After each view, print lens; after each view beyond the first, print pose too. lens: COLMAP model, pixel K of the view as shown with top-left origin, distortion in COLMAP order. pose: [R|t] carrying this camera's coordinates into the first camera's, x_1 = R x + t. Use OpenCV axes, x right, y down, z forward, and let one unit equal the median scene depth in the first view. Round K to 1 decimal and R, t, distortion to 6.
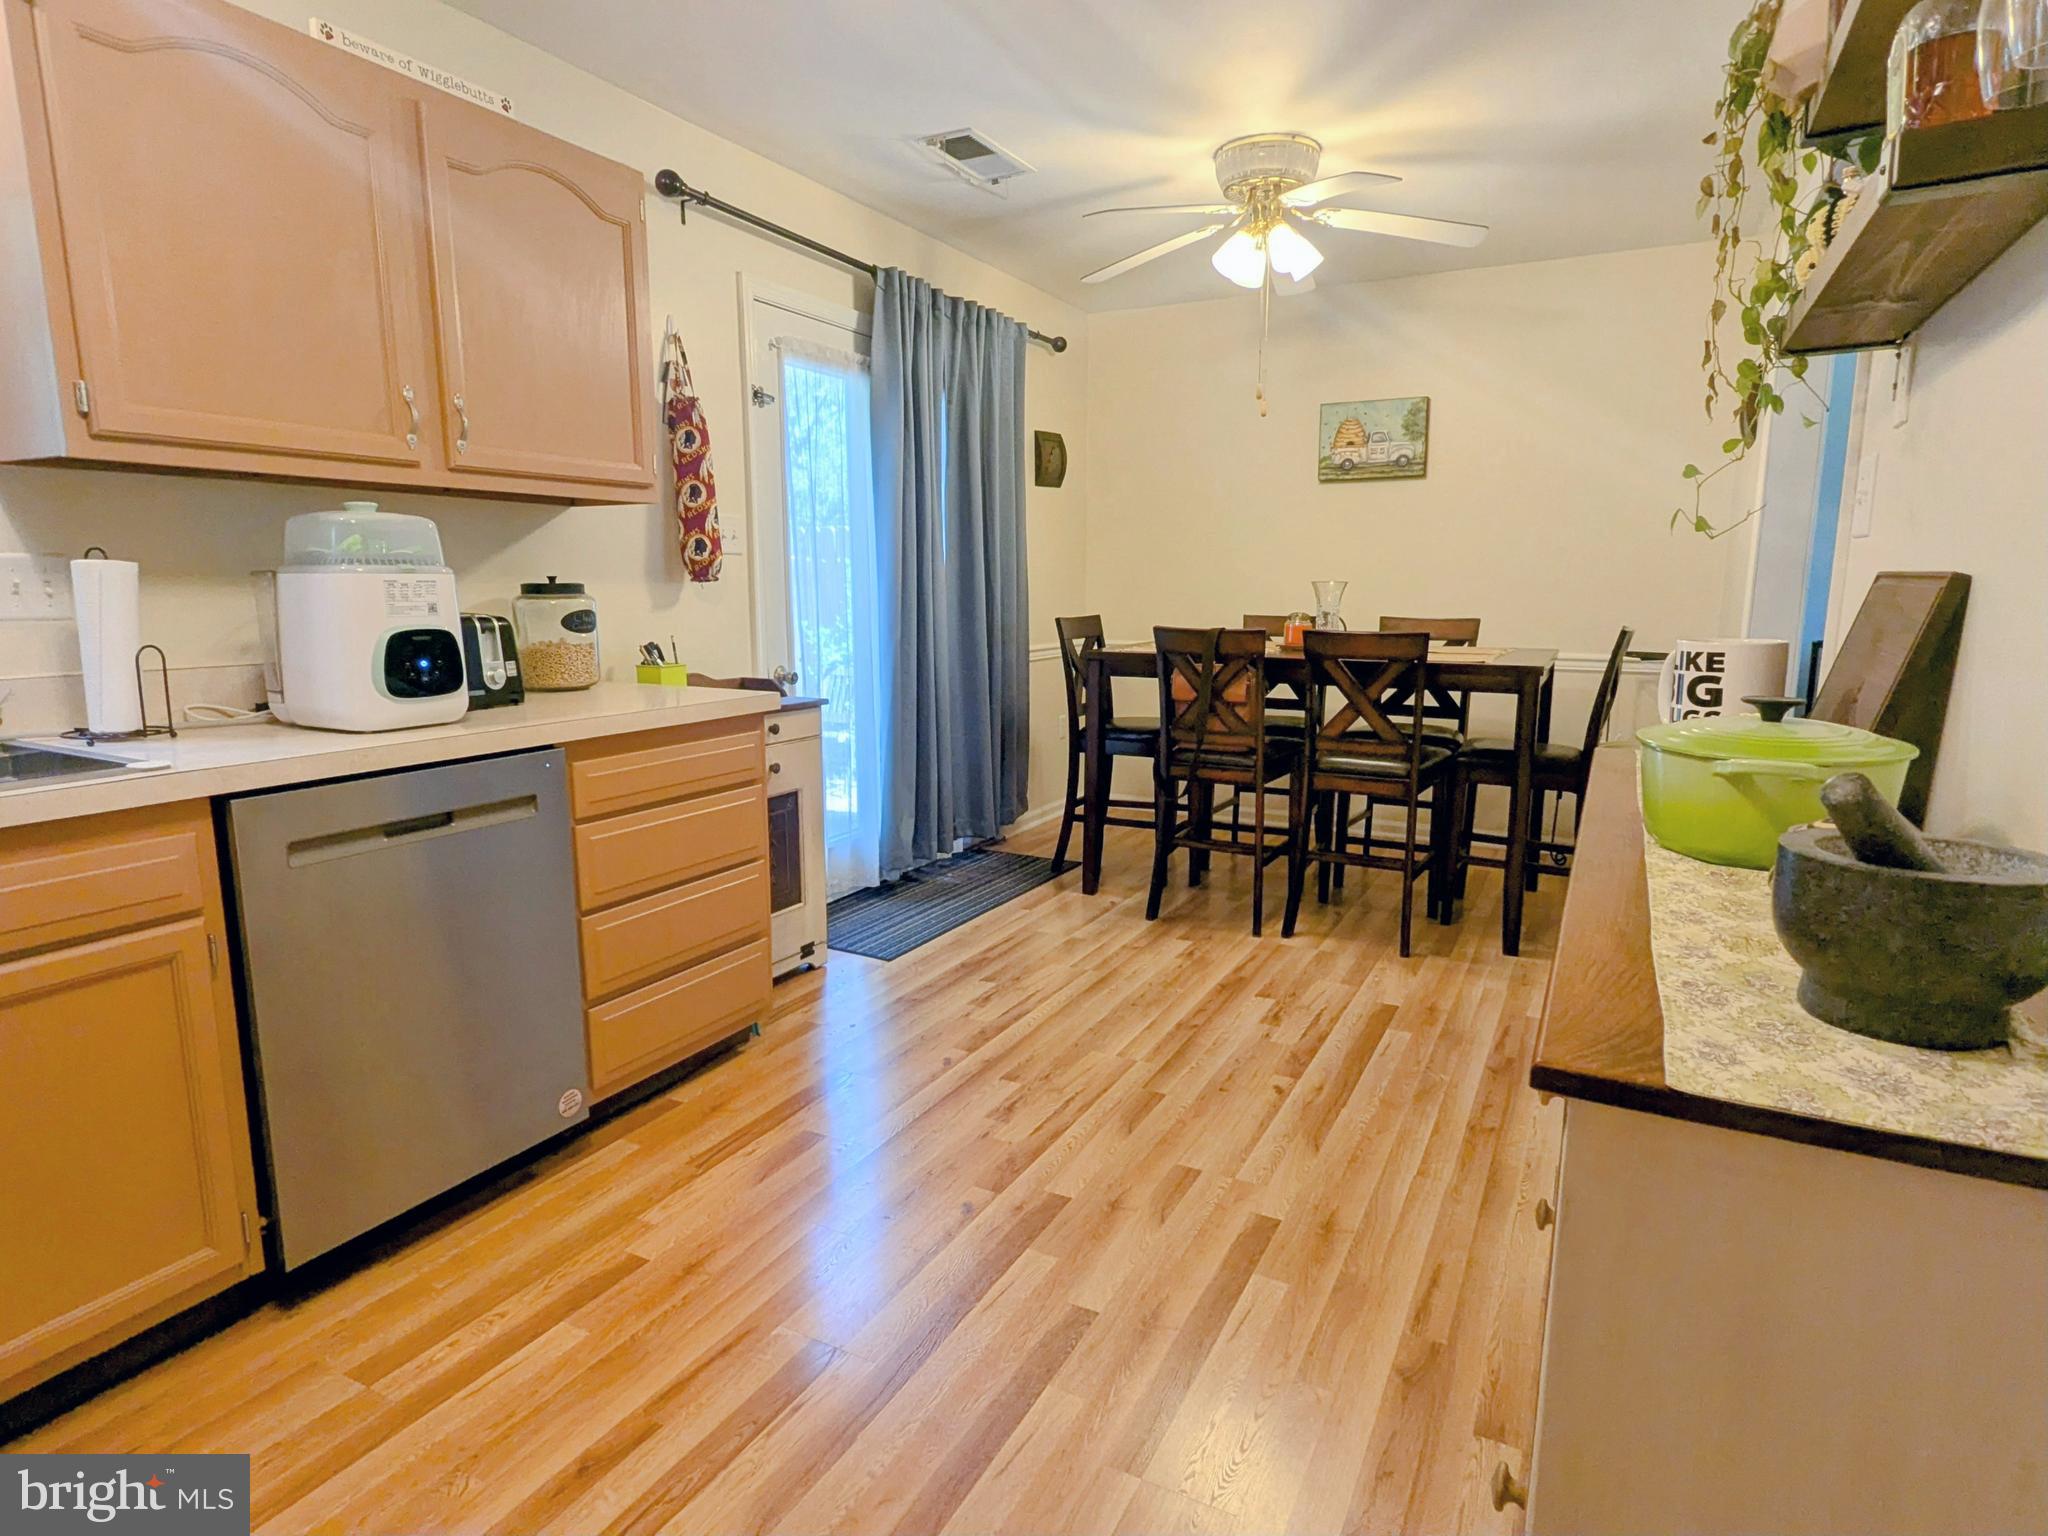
lens RADIAL K [[1114.9, 0, 1029.8], [0, 1114.9, 764.4], [0, 0, 1]] dist [0.008131, -0.000263]
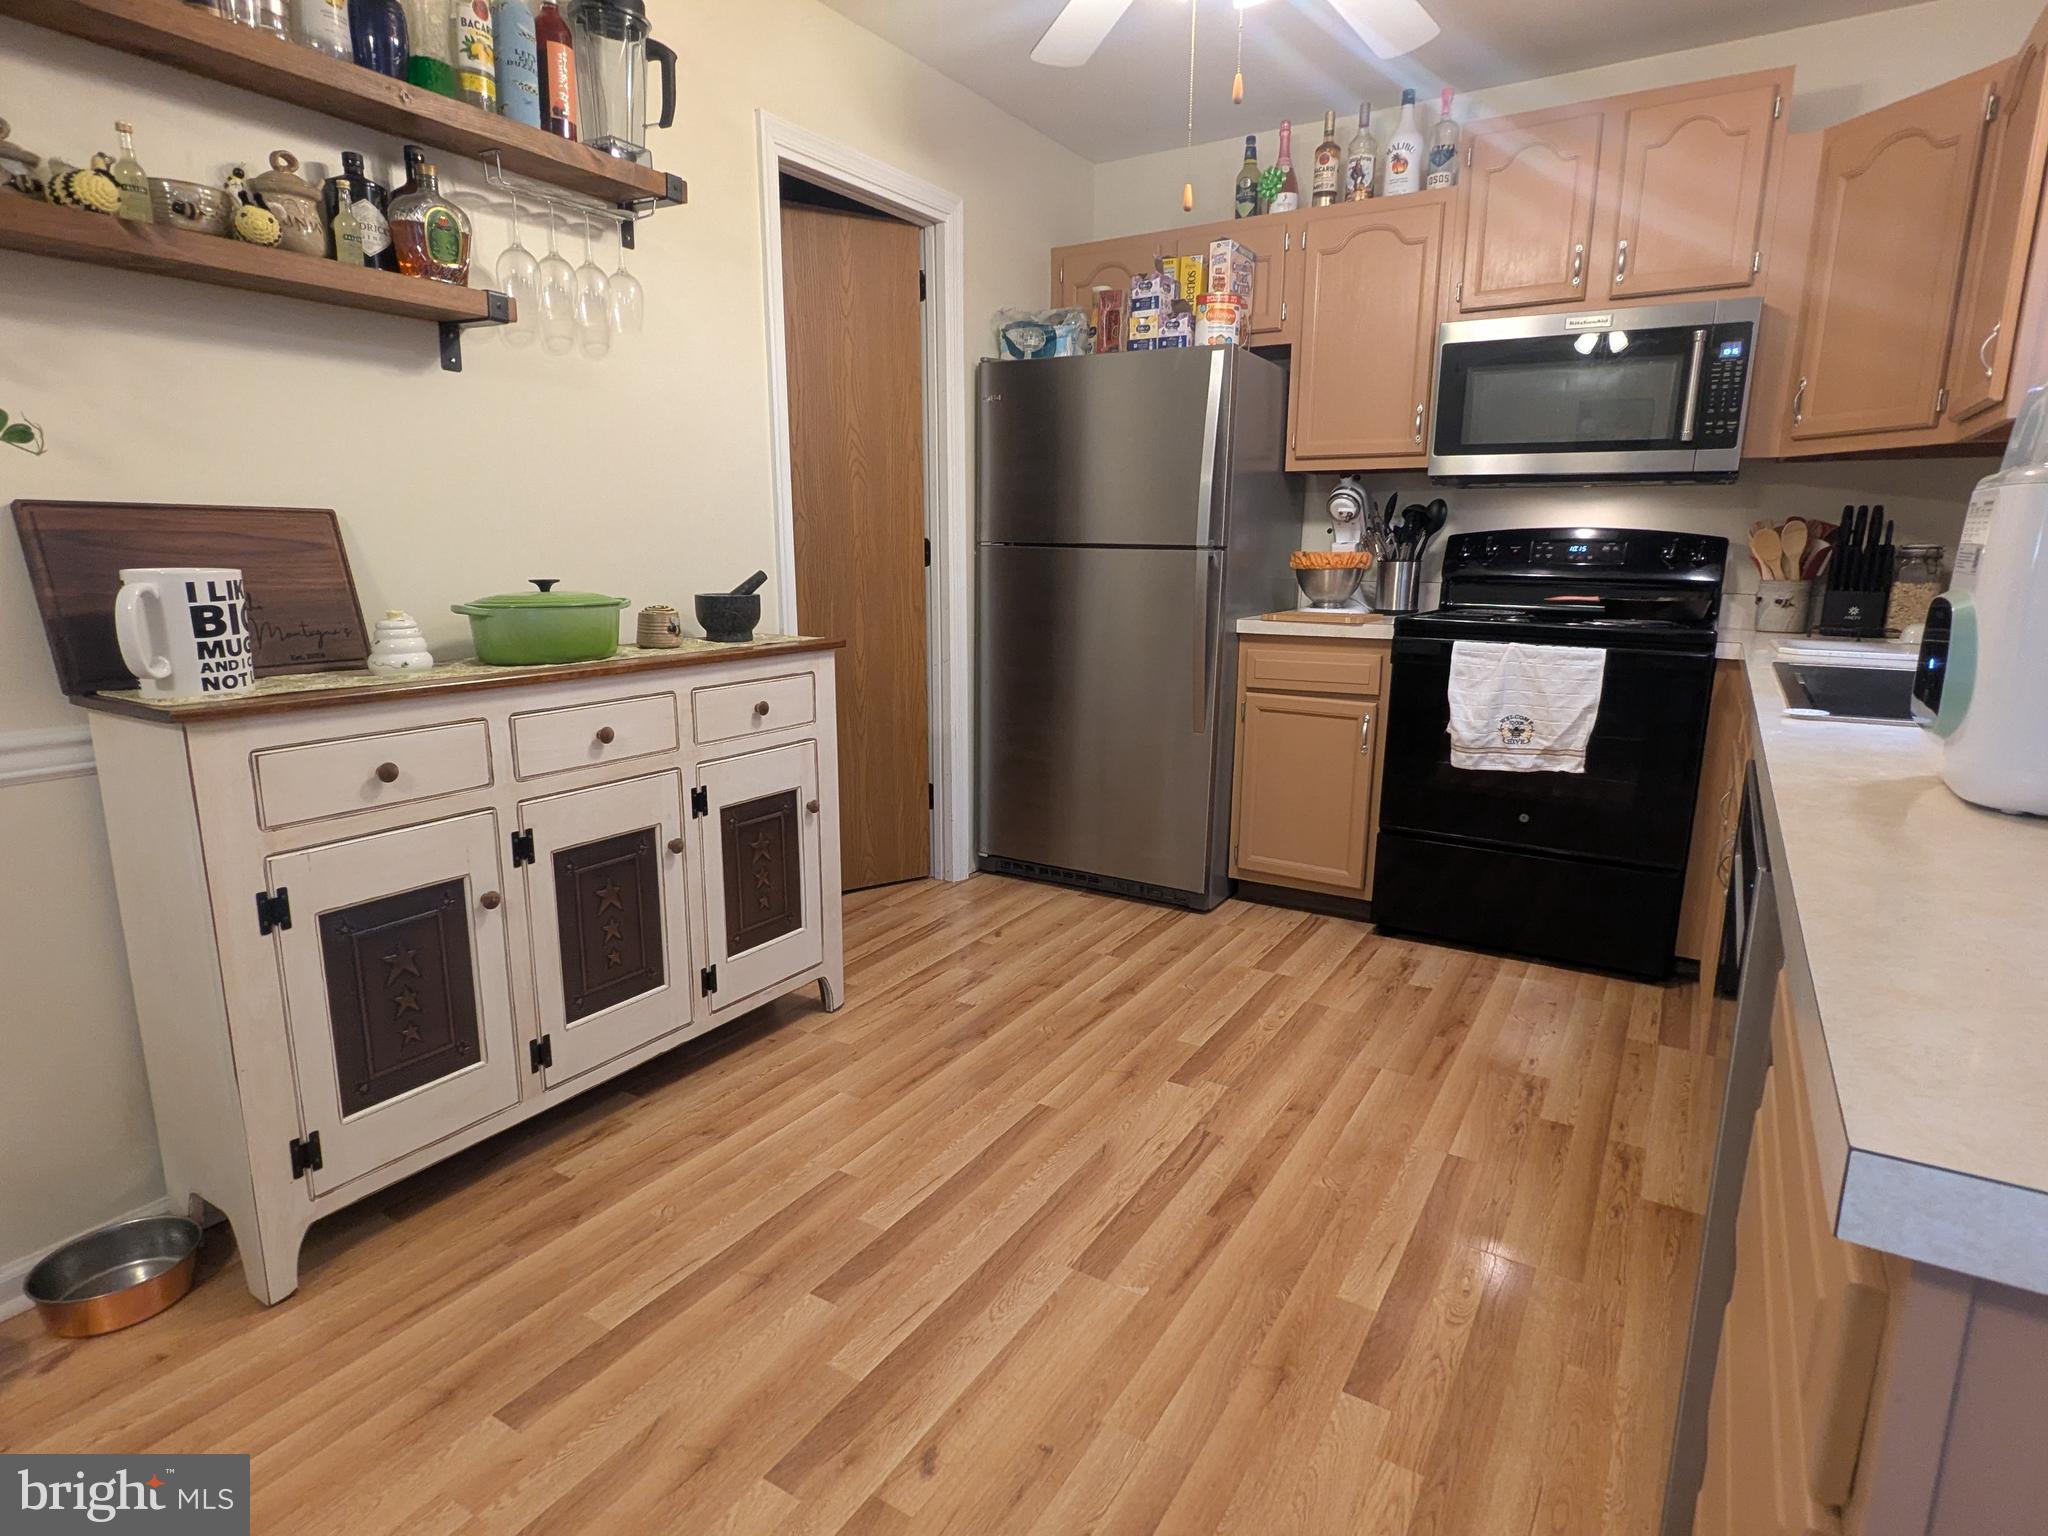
lens RADIAL K [[1114.9, 0, 1027.6], [0, 1114.9, 773.5], [0, 0, 1]] dist [0.008131, -0.000263]
pose [[-0.997826, -0.018430, 0.063276, -0.152852], [0.005760, 0.932042, 0.362306, -0.230361], [-0.065653, 0.361882, -0.929909, 1.500230]]
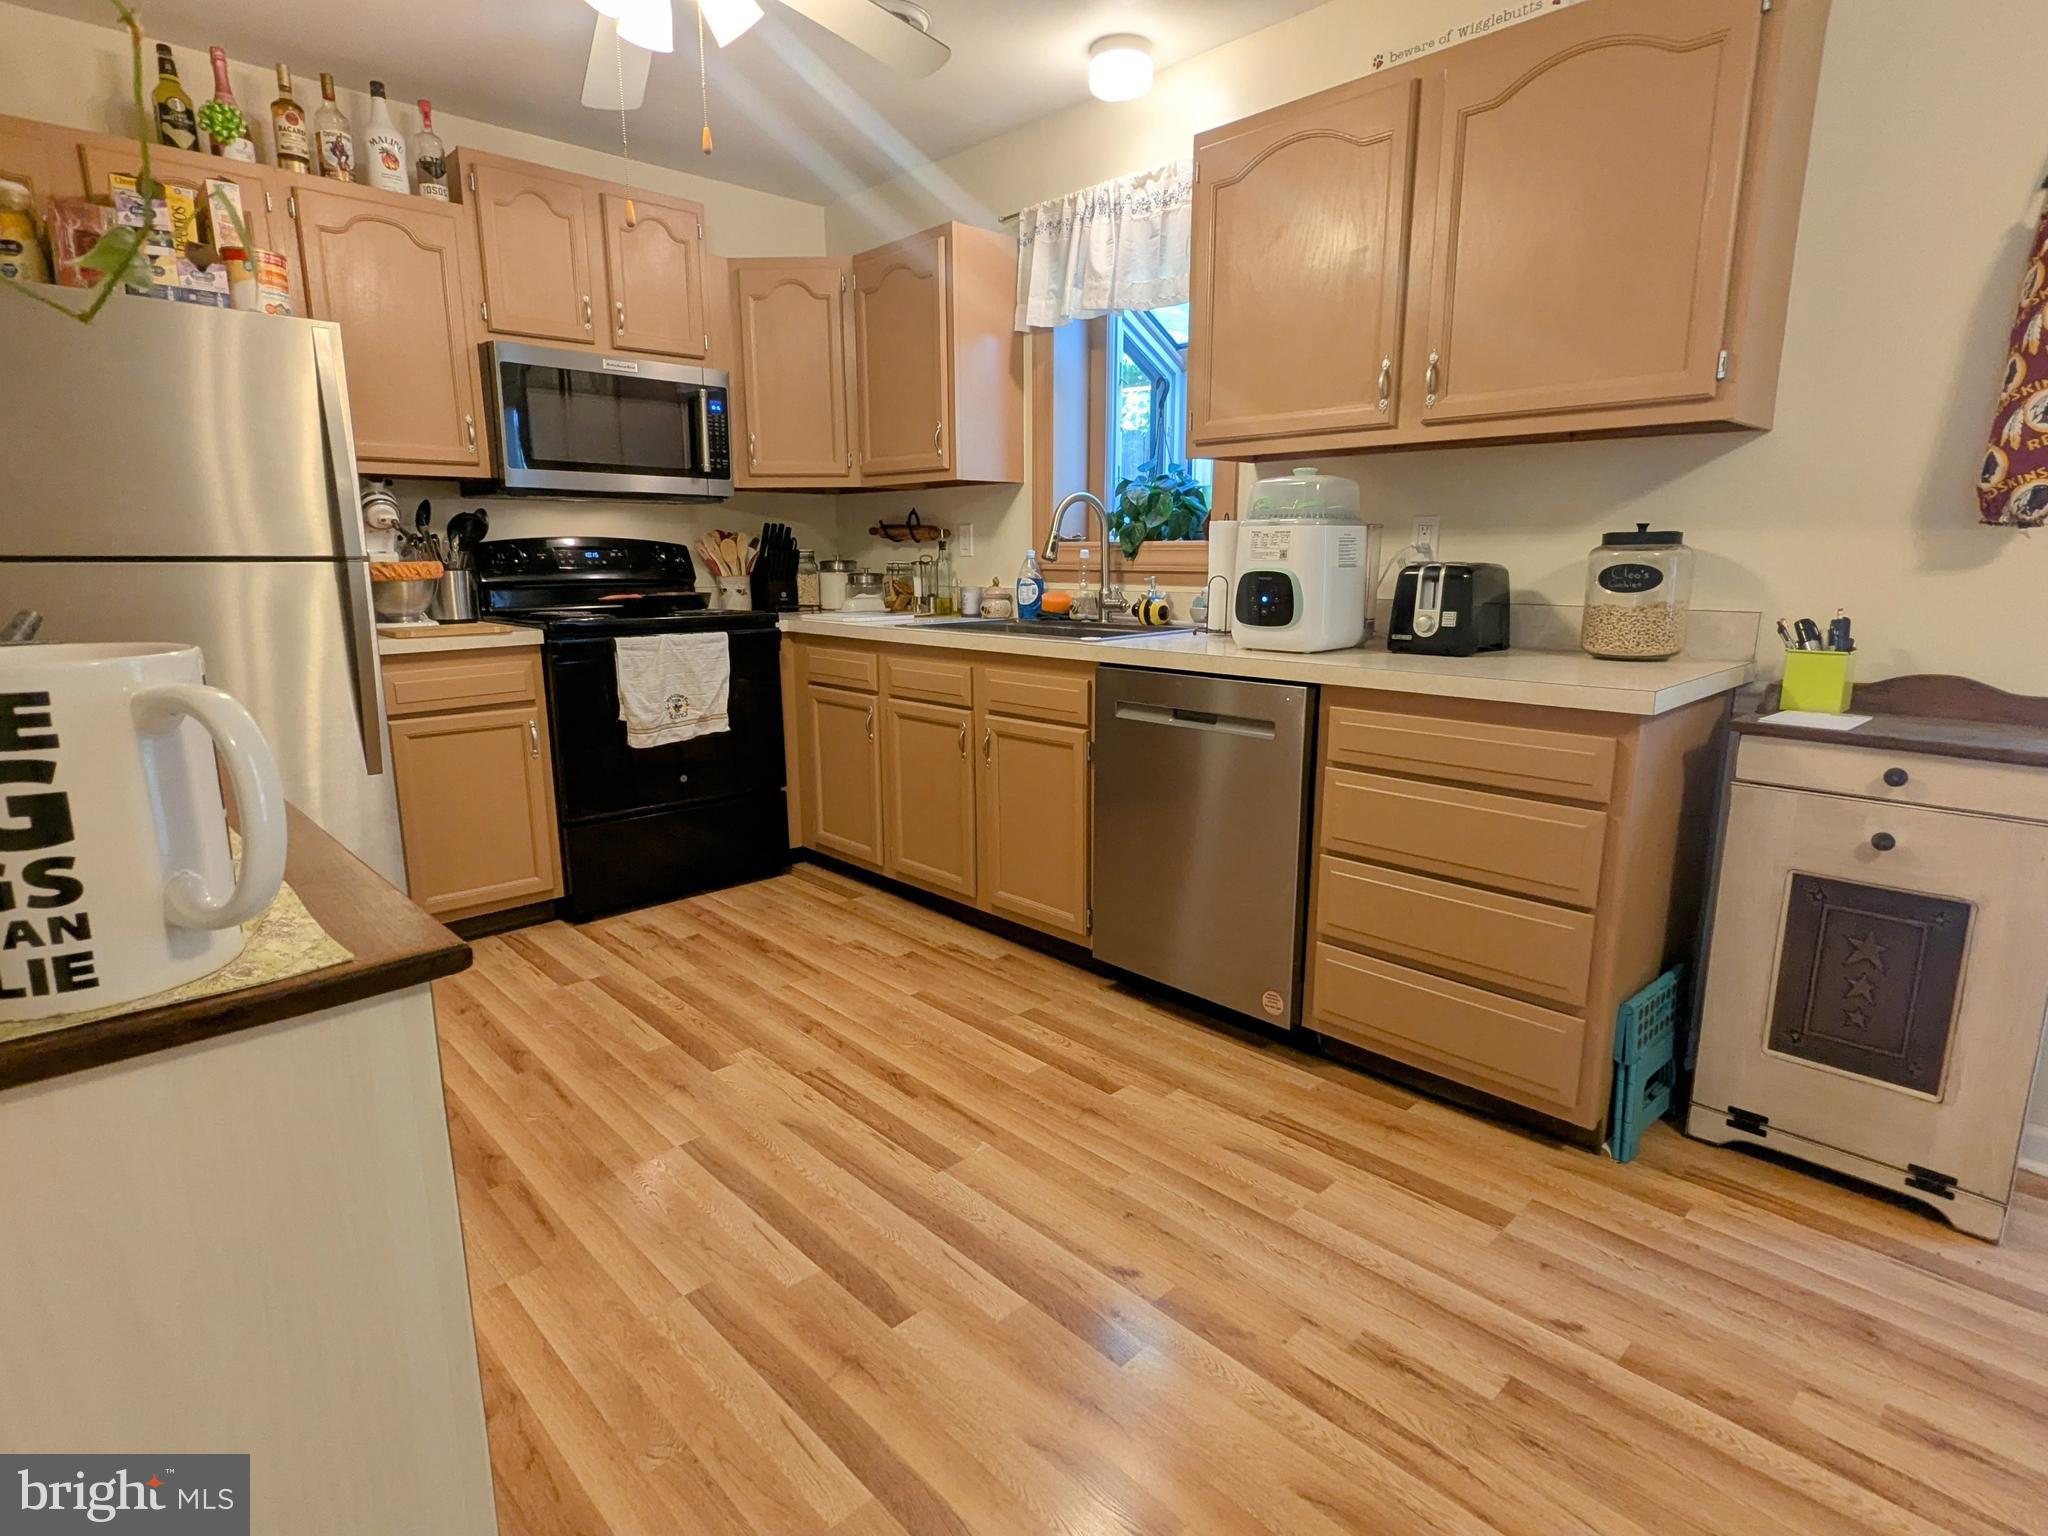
lens RADIAL K [[1070.1, 0, 1028.1], [0, 1070.1, 767.9], [0, 0, 1]] dist [0.006373, 0.000924]
pose [[-0.309336, 0.193353, -0.931089, 0.665981], [-0.151623, 0.956557, 0.249015, -0.163437], [0.938787, 0.218204, -0.266581, 1.087499]]
